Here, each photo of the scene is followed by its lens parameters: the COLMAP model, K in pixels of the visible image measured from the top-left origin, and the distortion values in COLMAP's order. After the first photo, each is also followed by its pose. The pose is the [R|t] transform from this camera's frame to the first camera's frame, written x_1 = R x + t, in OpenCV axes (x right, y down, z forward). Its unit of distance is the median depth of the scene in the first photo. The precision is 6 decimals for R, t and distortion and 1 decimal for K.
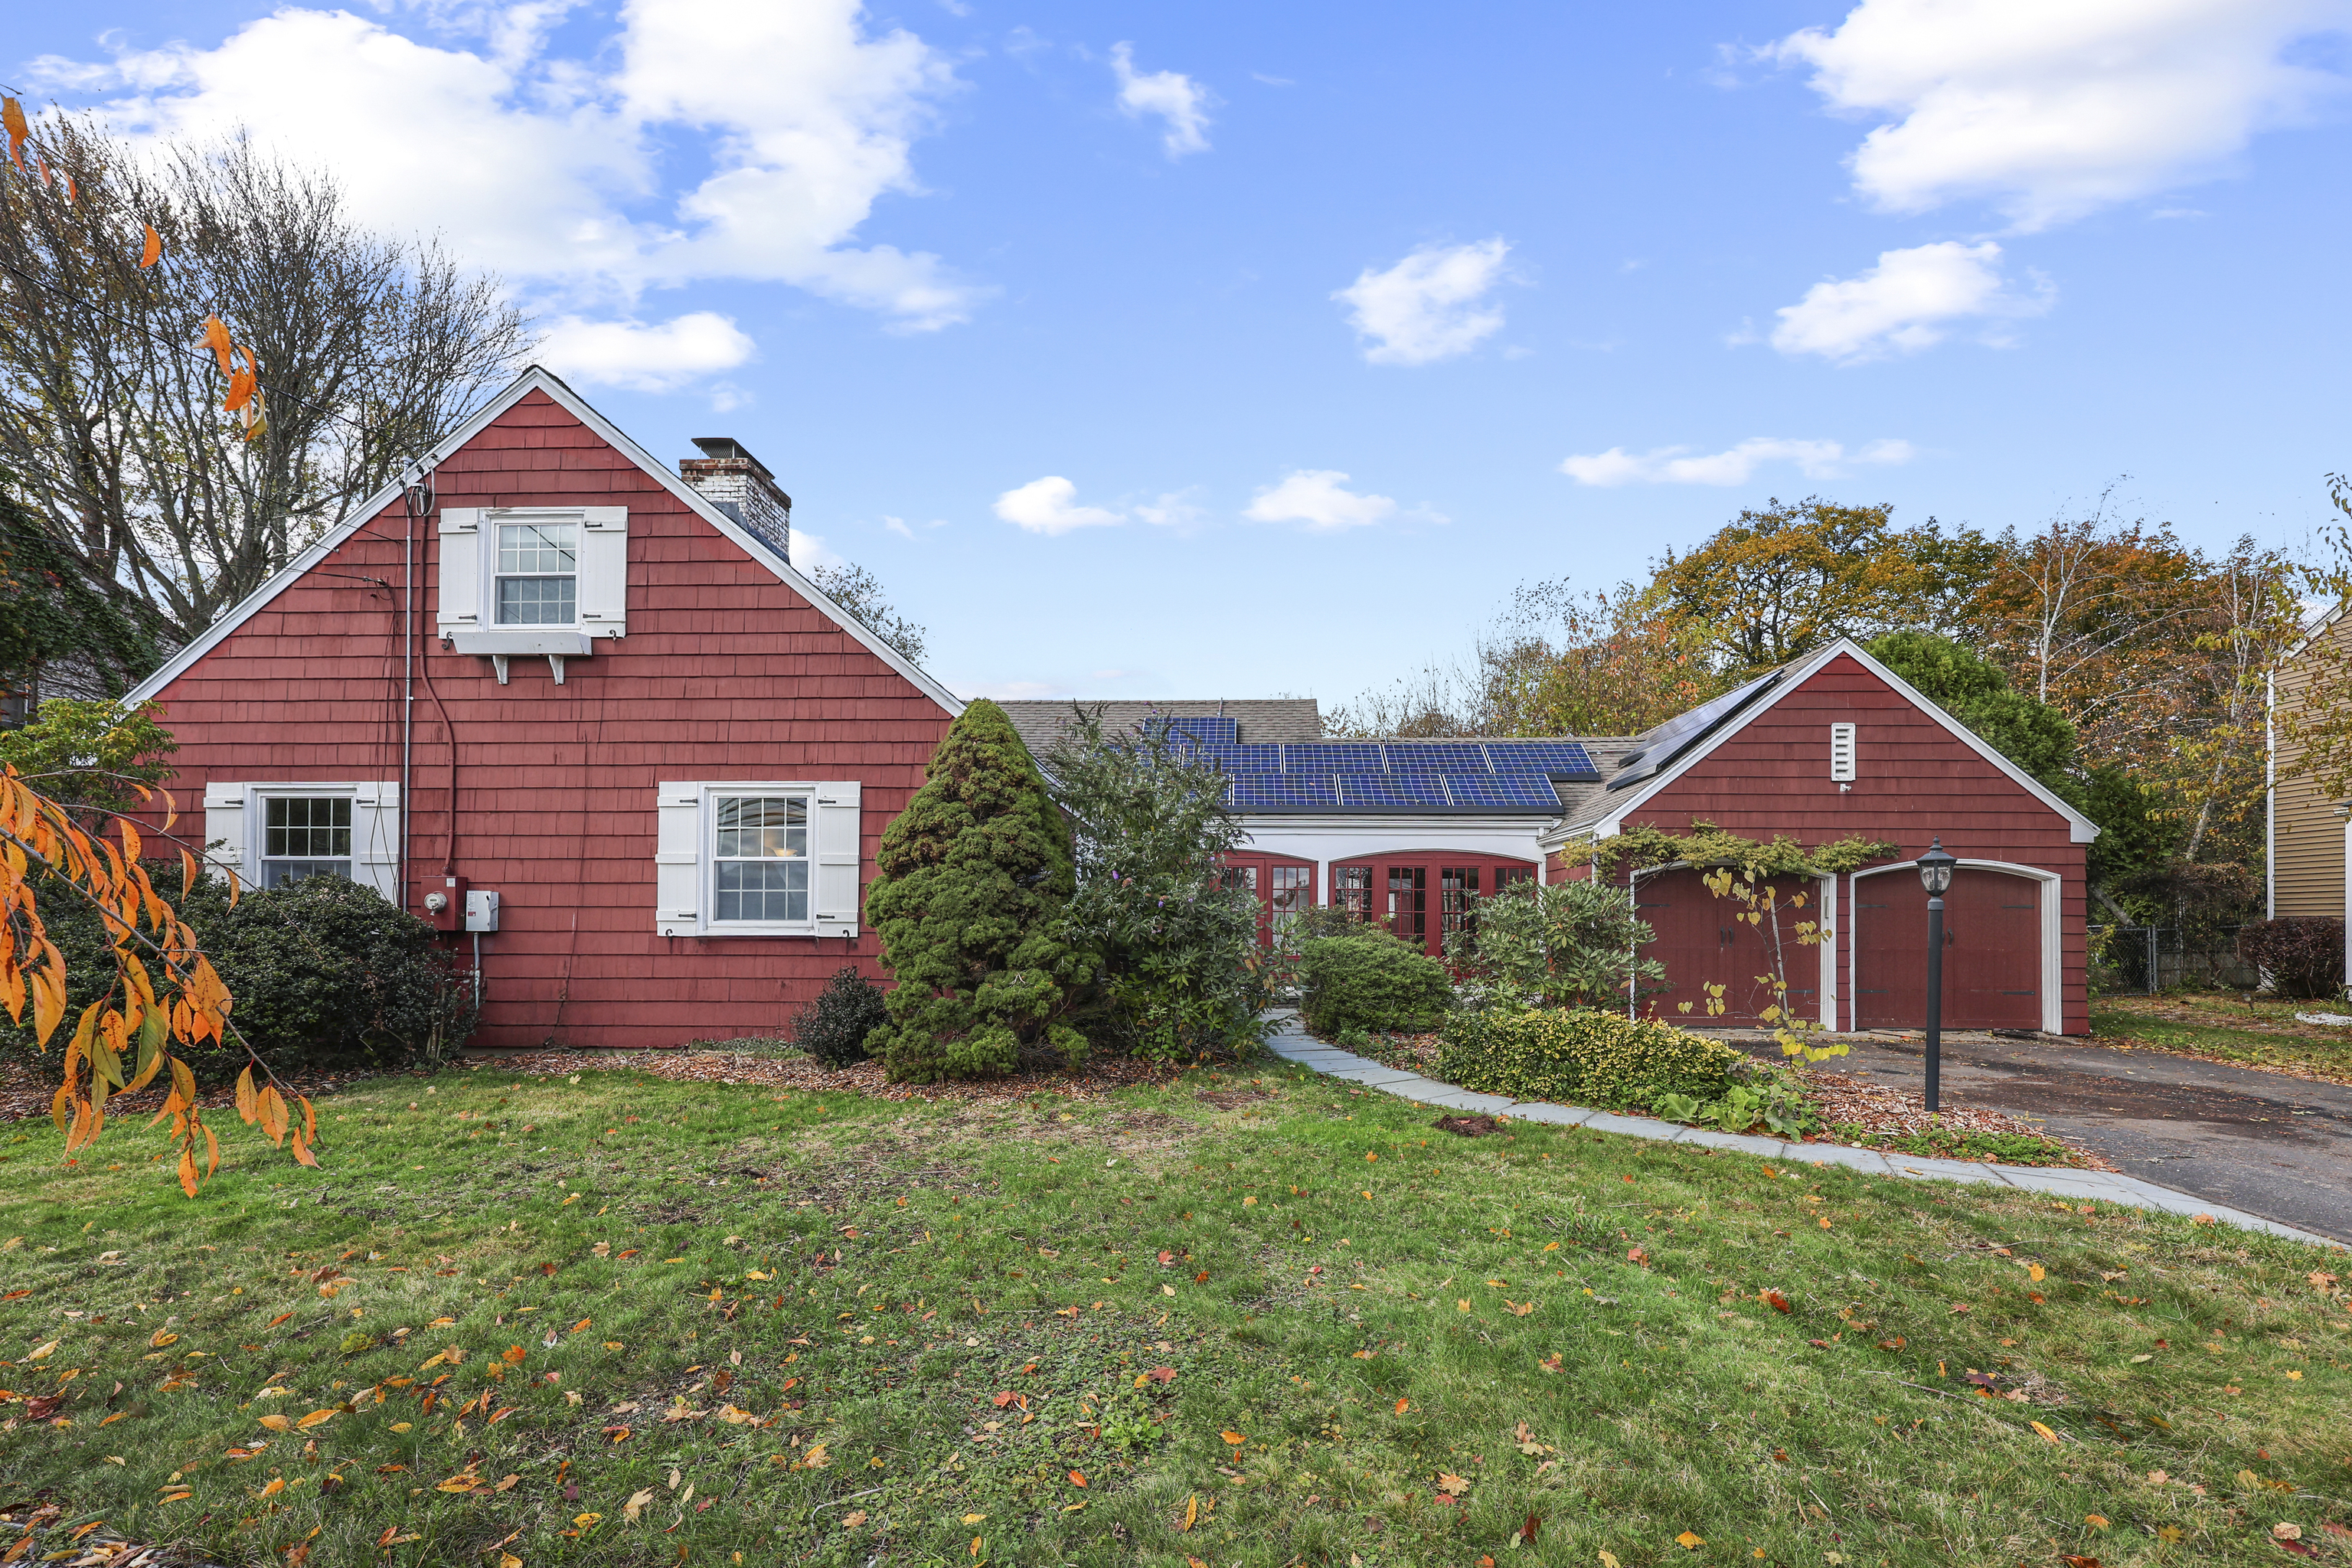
lens RADIAL K [[952.1, 0, 1208.1], [0, 952.1, 787.3], [0, 0, 1]] dist [0.000655, -0.000081]
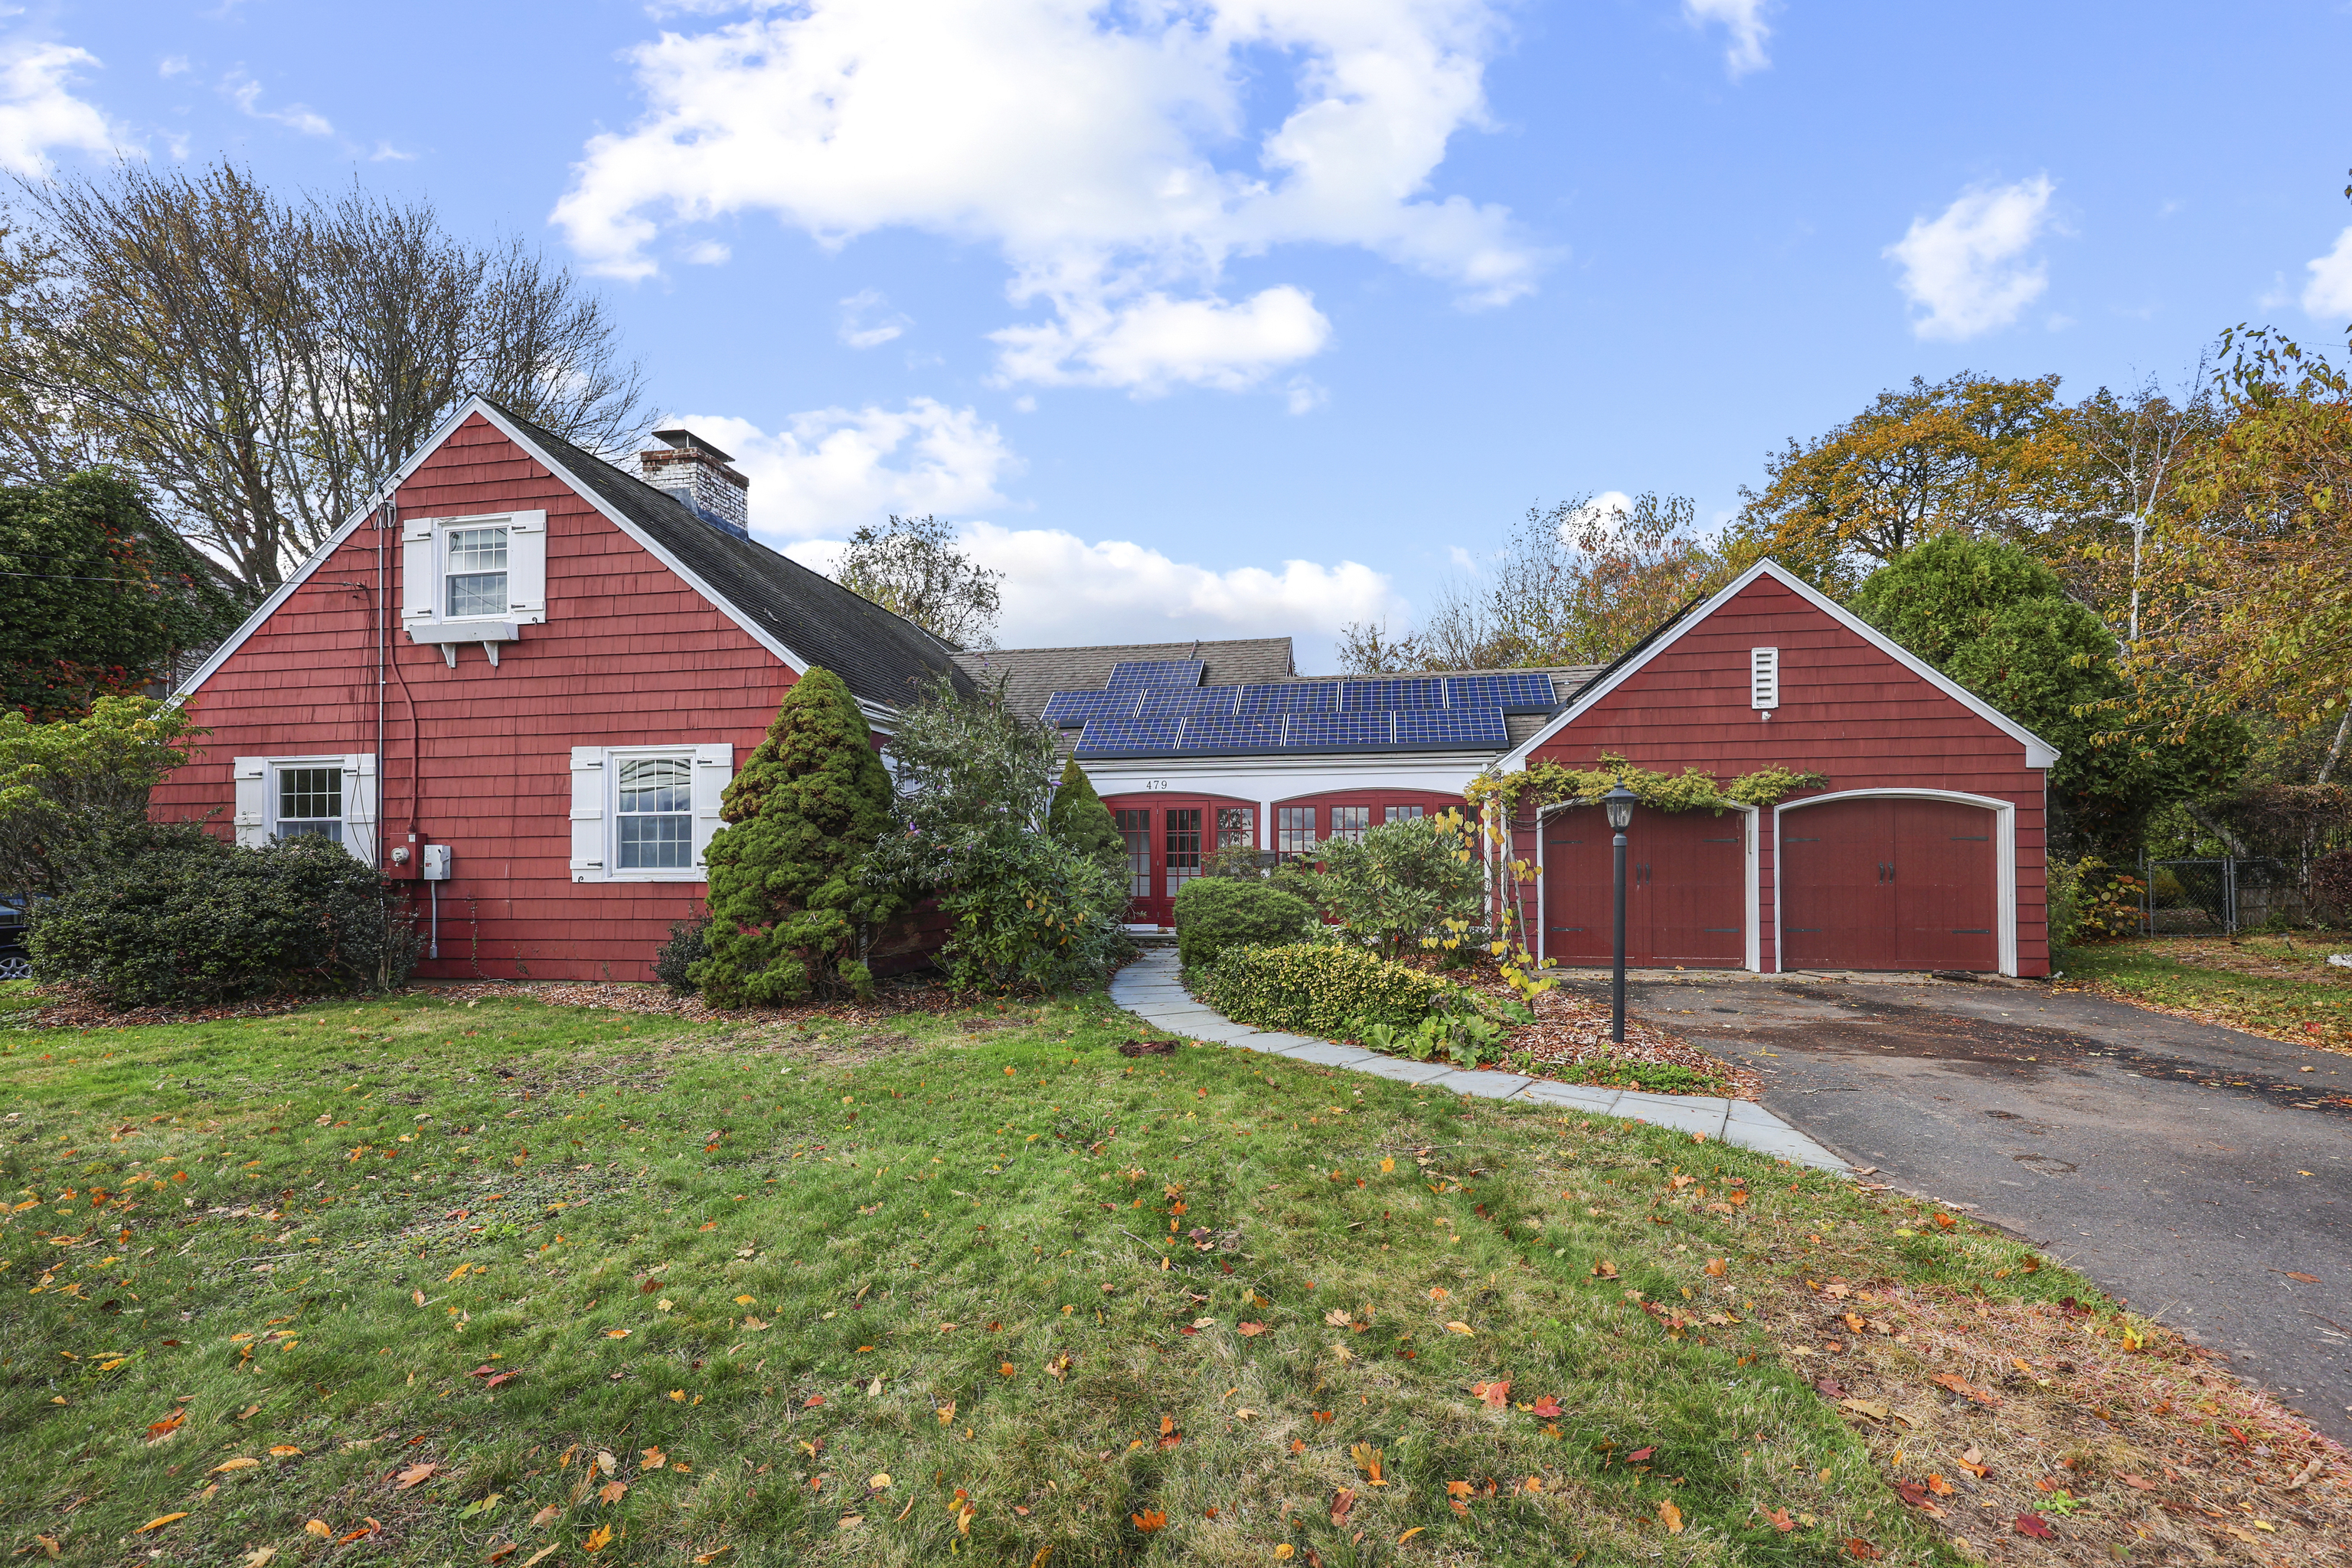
lens RADIAL K [[992.7, 0, 1176.5], [0, 992.7, 714.1], [0, 0, 1]] dist [0.001632, 0.000147]
pose [[0.990400, -0.031218, -0.134660, 0.302013], [0.030043, 0.999491, -0.010749, -0.011560], [0.134927, 0.006601, 0.990834, -0.087396]]
